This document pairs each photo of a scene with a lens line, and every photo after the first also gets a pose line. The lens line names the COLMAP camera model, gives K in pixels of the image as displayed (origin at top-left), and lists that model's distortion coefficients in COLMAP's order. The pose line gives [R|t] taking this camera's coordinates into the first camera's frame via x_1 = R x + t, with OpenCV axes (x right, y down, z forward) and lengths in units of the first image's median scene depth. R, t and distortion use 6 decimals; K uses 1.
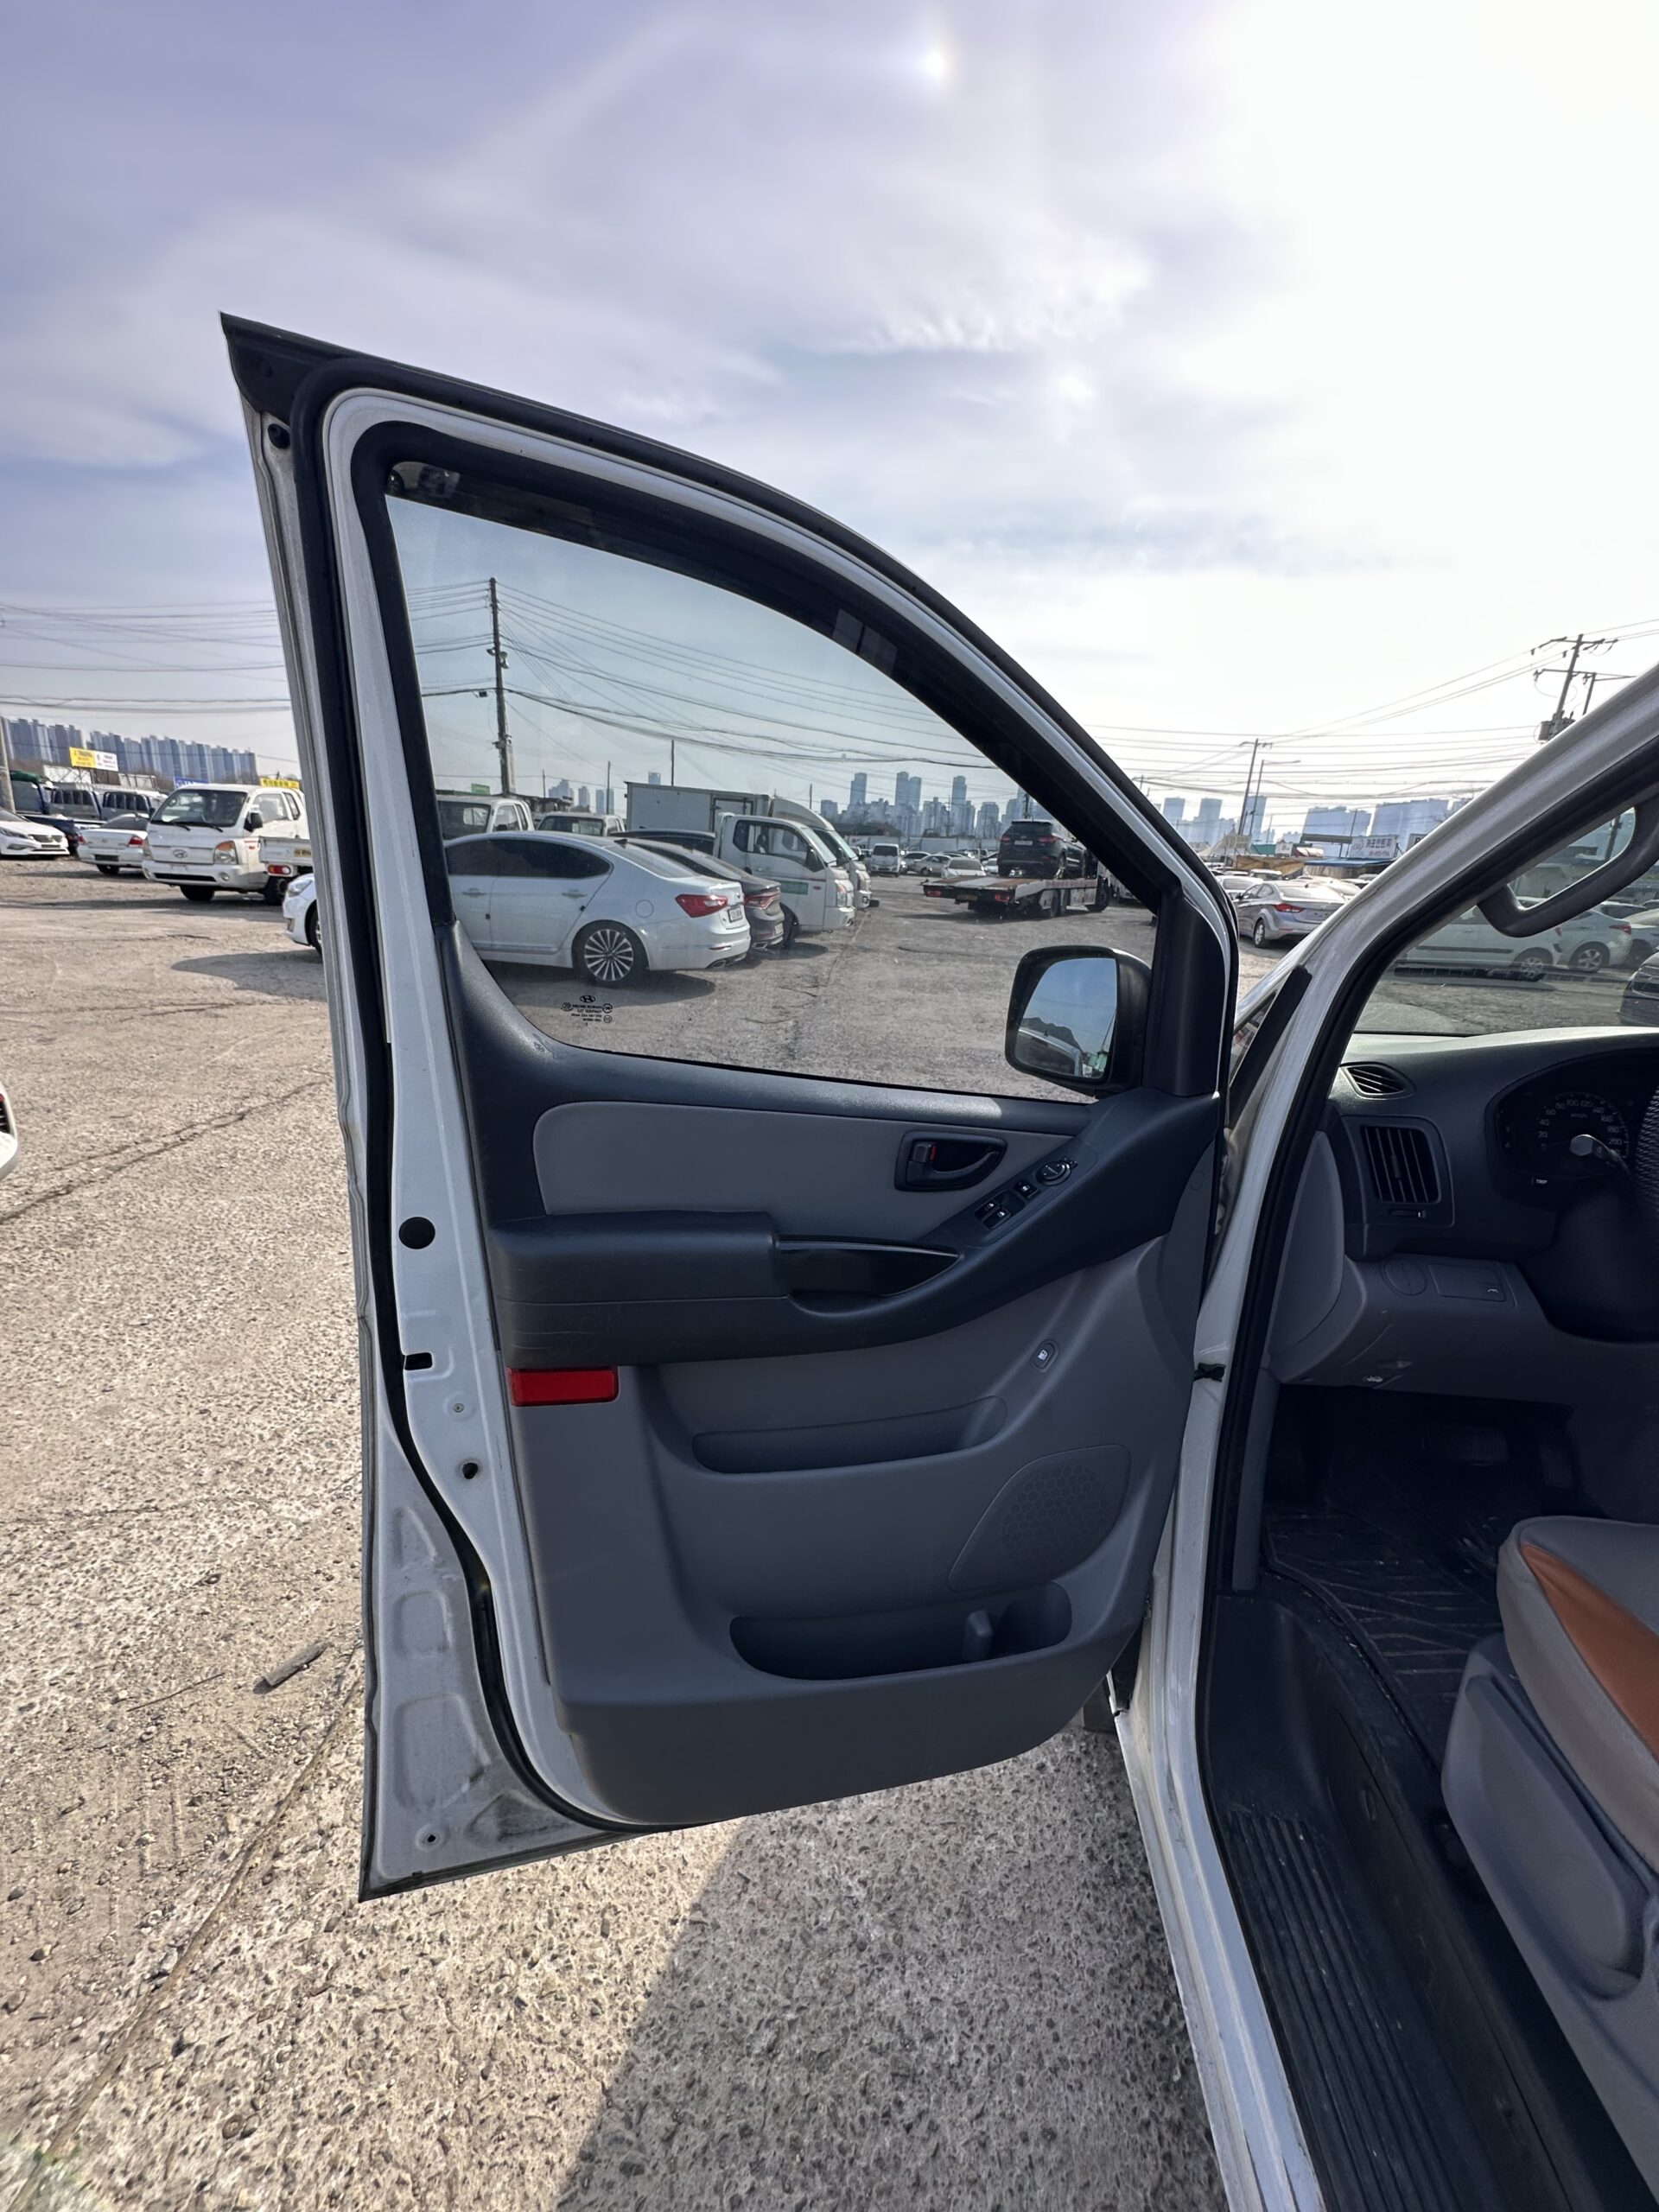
lens RADIAL K [[883.5, 0, 831.7], [0, 883.5, 1110.8], [0, 0, 1]] dist [-0.004900, 0.001344]
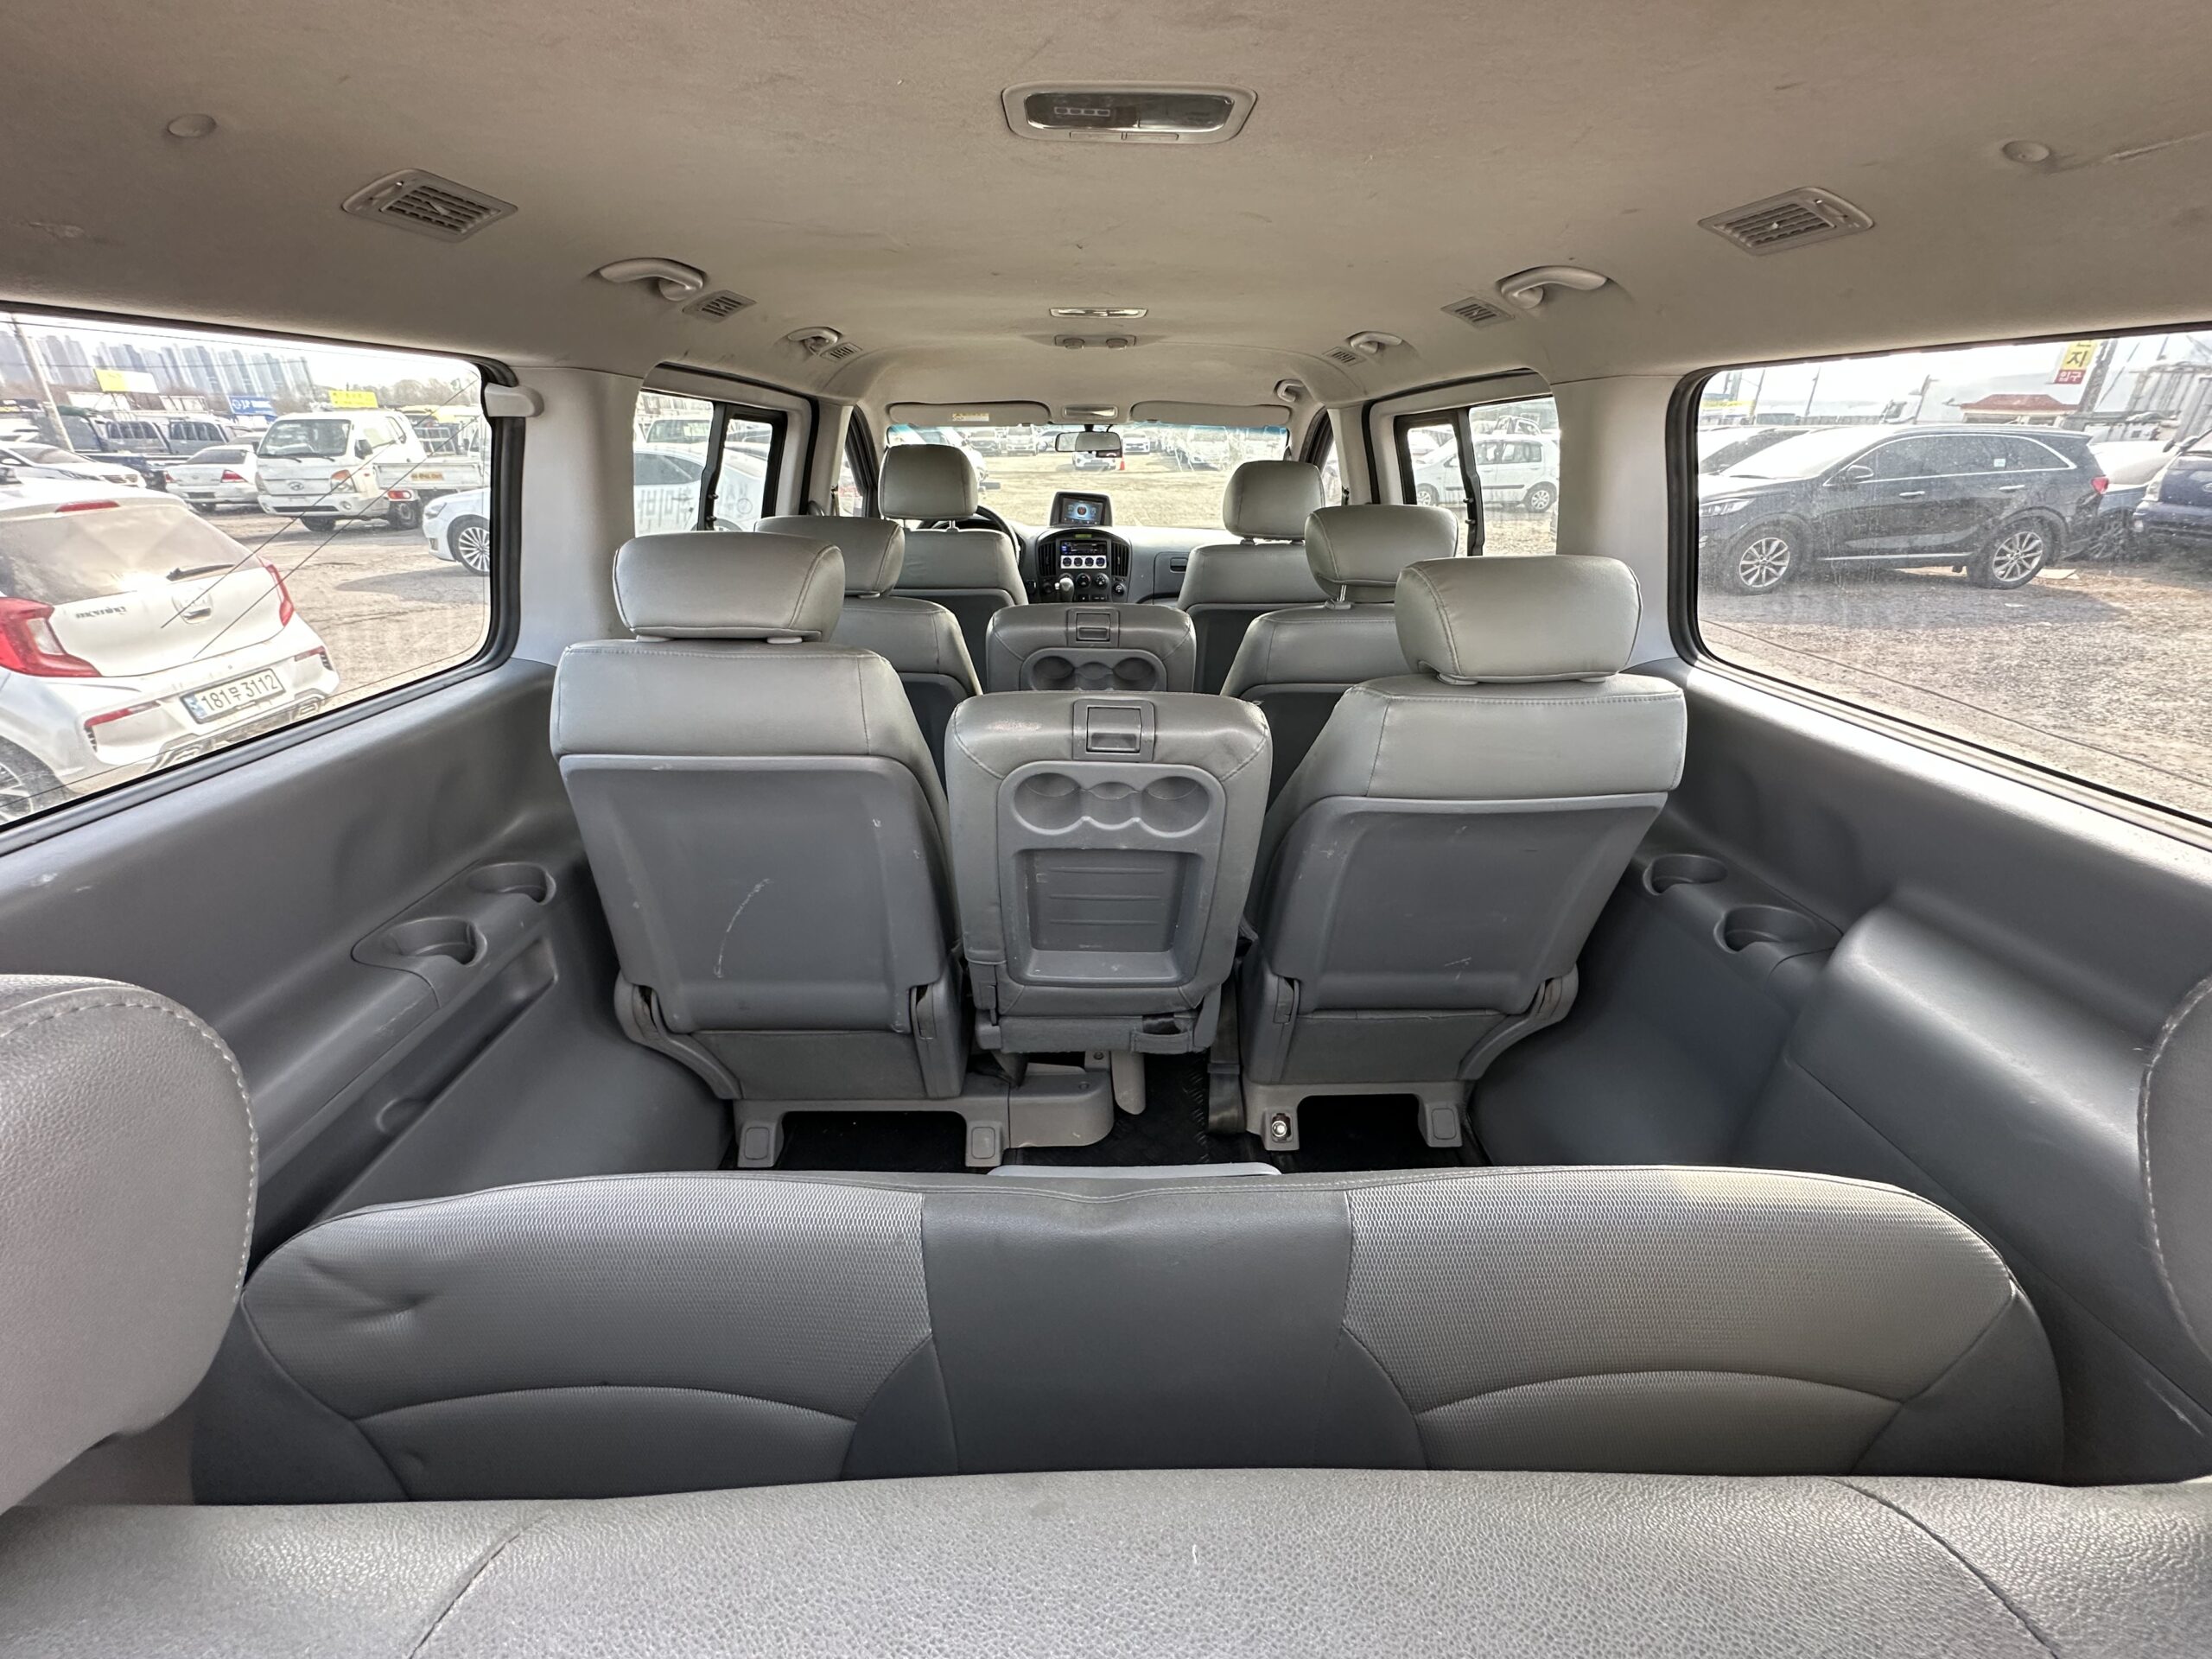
lens RADIAL K [[883.5, 0, 1104.8], [0, 883.5, 829.4], [0, 0, 1]] dist [-0.004900, 0.001344]
pose [[0.990128, -0.107962, 0.089389, 0.073104], [0.094127, 0.984696, 0.146678, 0.046074], [-0.103857, -0.136816, 0.985137, -0.181909]]
